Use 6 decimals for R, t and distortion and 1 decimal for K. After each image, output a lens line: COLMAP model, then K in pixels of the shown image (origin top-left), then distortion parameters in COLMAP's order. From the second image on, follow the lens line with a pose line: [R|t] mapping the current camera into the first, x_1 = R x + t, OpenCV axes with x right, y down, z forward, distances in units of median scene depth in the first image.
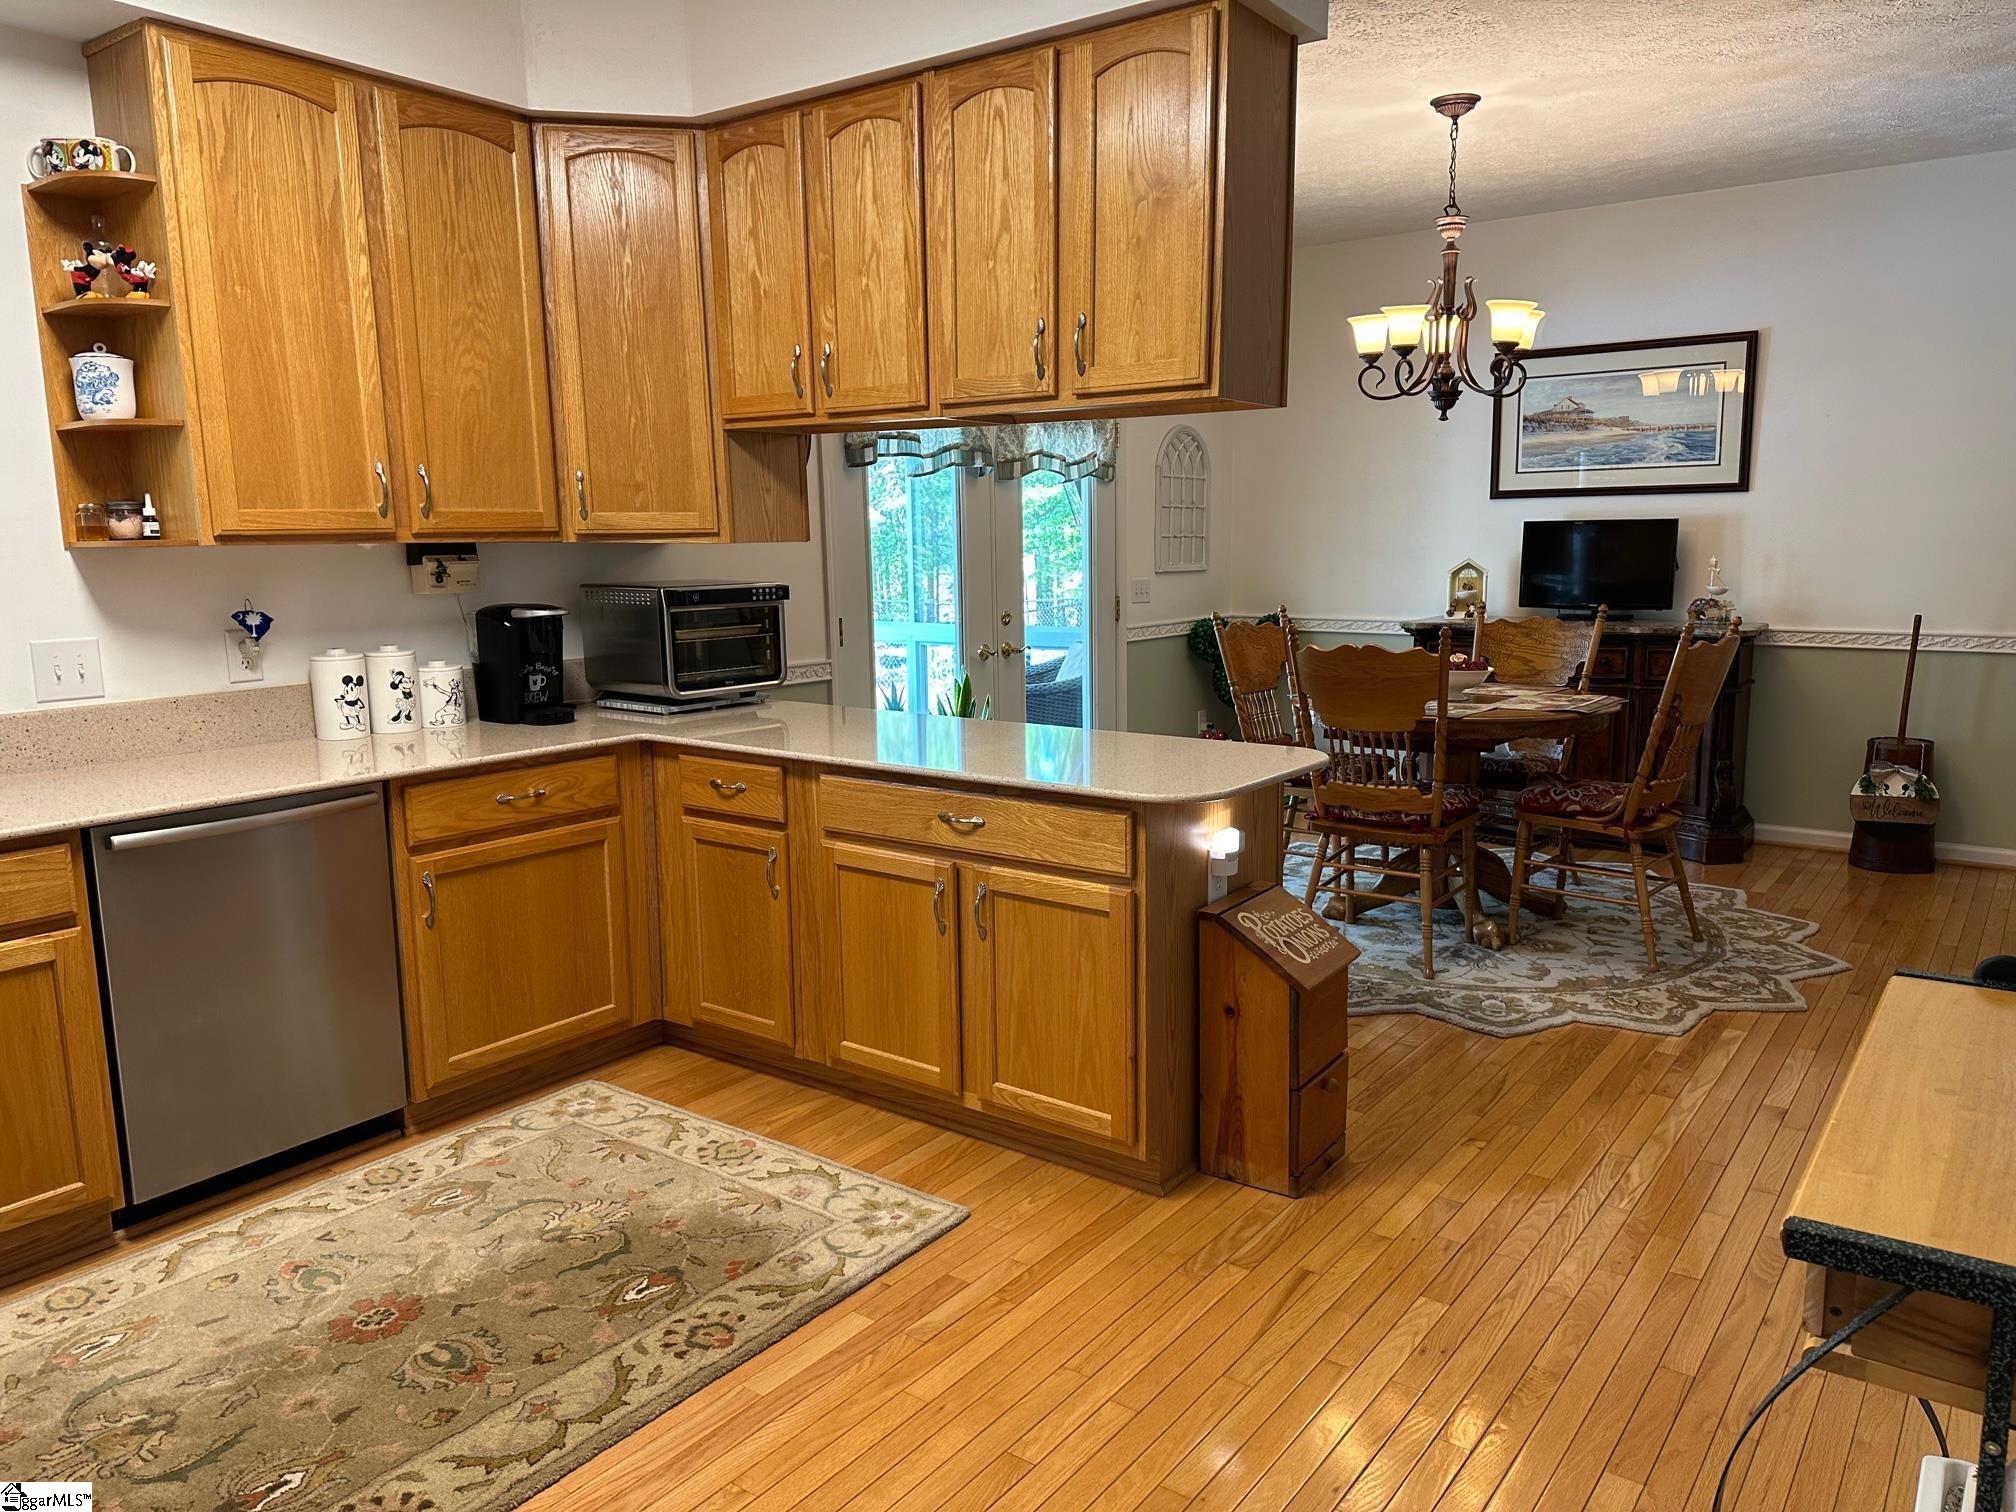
lens RADIAL K [[1412.6, 0, 1024.7], [0, 1412.6, 748.7], [0, 0, 1]] dist [0.041057, -0.057568]
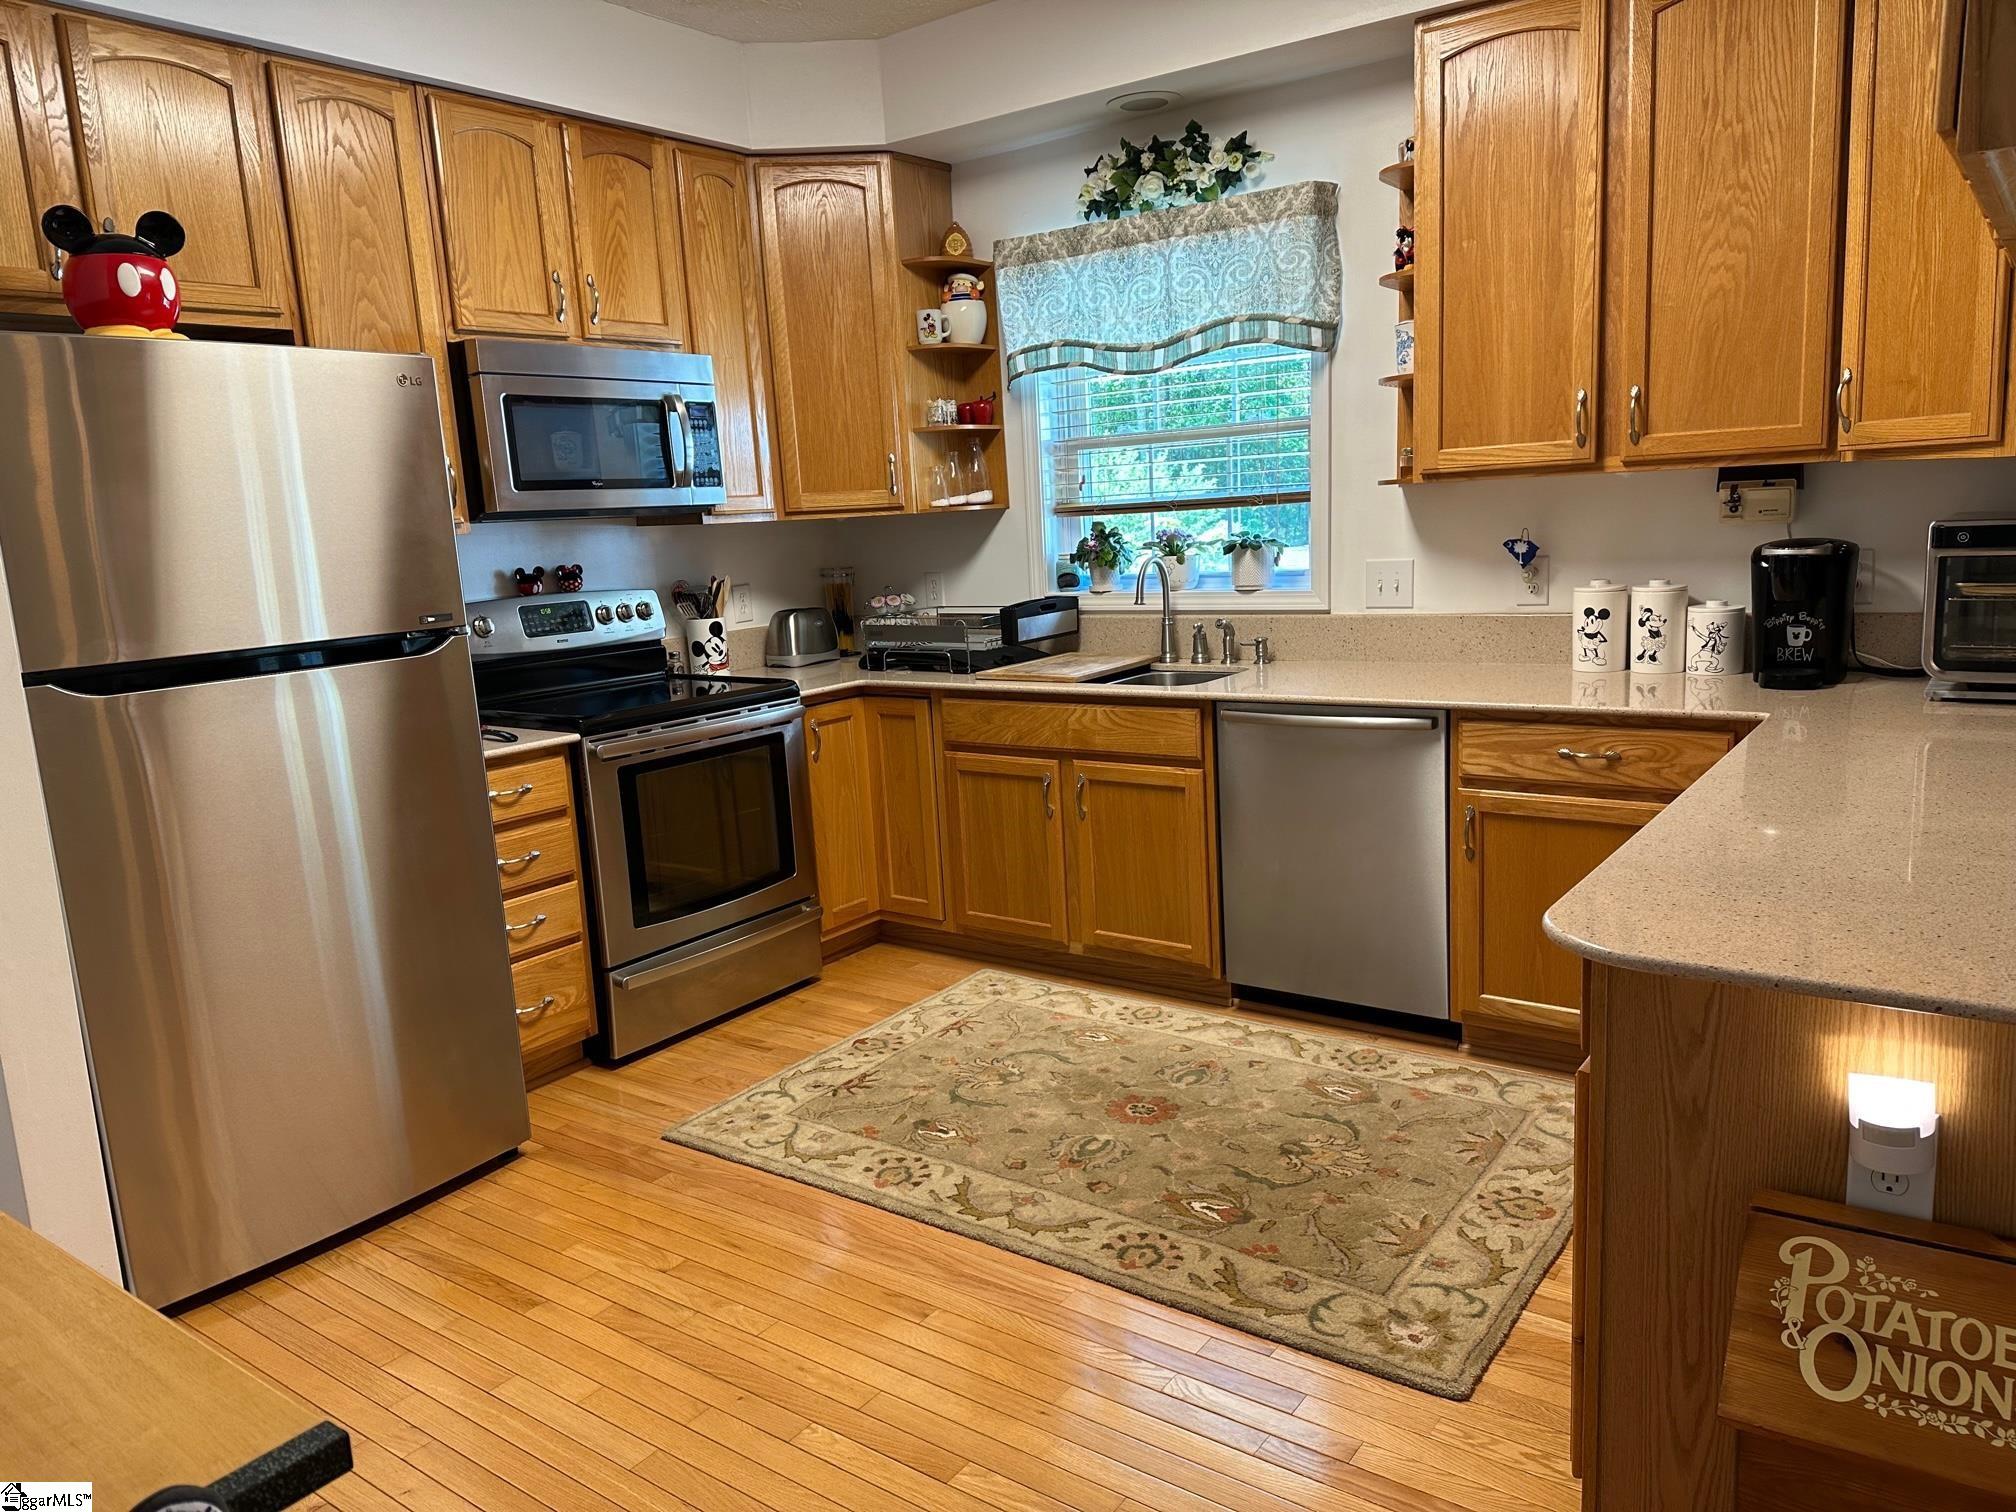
lens RADIAL K [[1412.6, 0, 1024.7], [0, 1412.6, 748.7], [0, 0, 1]] dist [0.041057, -0.057568]
pose [[-0.002063, 0.180794, -0.983519, 0.559006], [-0.103764, 0.978173, 0.180029, -0.100070], [0.994600, 0.102425, 0.016742, 0.649328]]
